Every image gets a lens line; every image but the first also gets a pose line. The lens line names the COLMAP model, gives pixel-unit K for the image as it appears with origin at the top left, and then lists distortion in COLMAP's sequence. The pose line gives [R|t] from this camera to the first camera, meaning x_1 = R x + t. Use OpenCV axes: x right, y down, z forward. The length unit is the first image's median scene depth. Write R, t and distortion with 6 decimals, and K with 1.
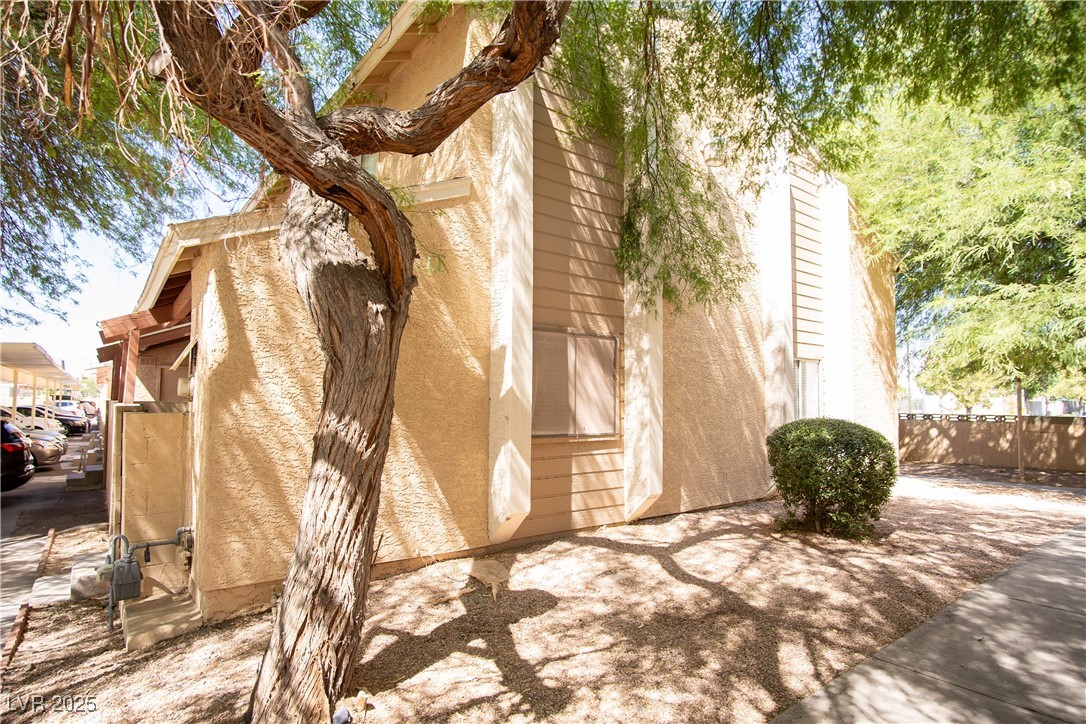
lens RADIAL K [[590.9, 0, 543.0], [0, 590.9, 362.0], [0, 0, 1]] dist [-0.024657, 0.003829]
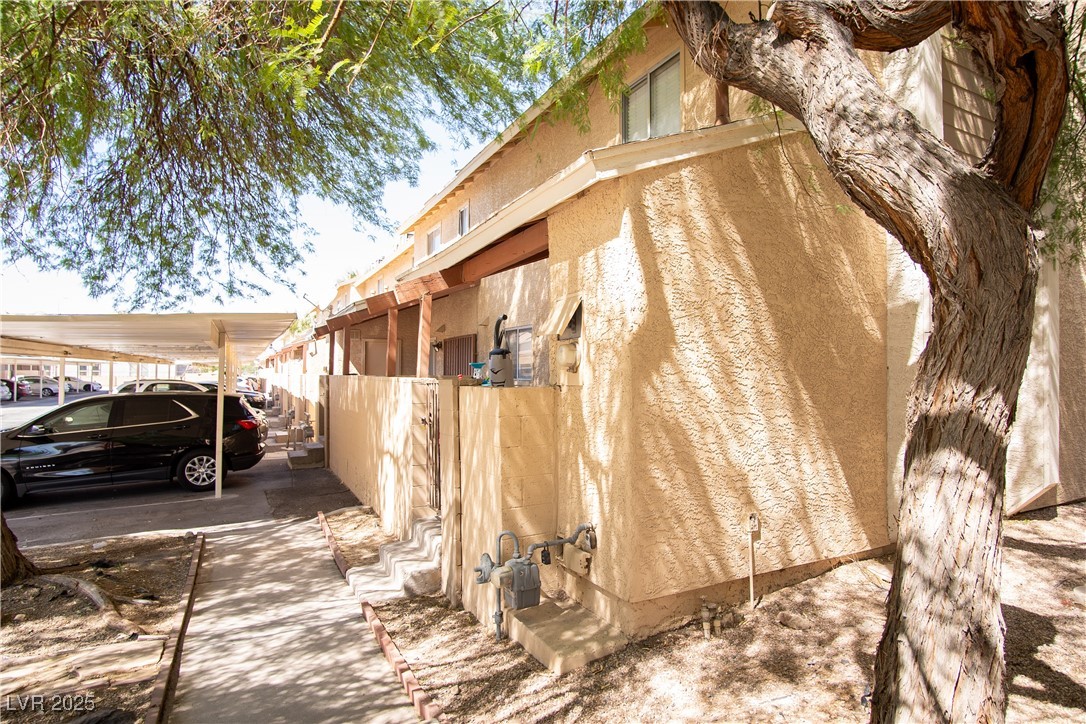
lens RADIAL K [[590.9, 0, 543.0], [0, 590.9, 362.0], [0, 0, 1]] dist [-0.024657, 0.003829]
pose [[0.993013, -0.008532, -0.117700, -0.547129], [0.013448, 0.999067, 0.041038, 0.016841], [0.117240, -0.042334, 0.992201, 0.161411]]
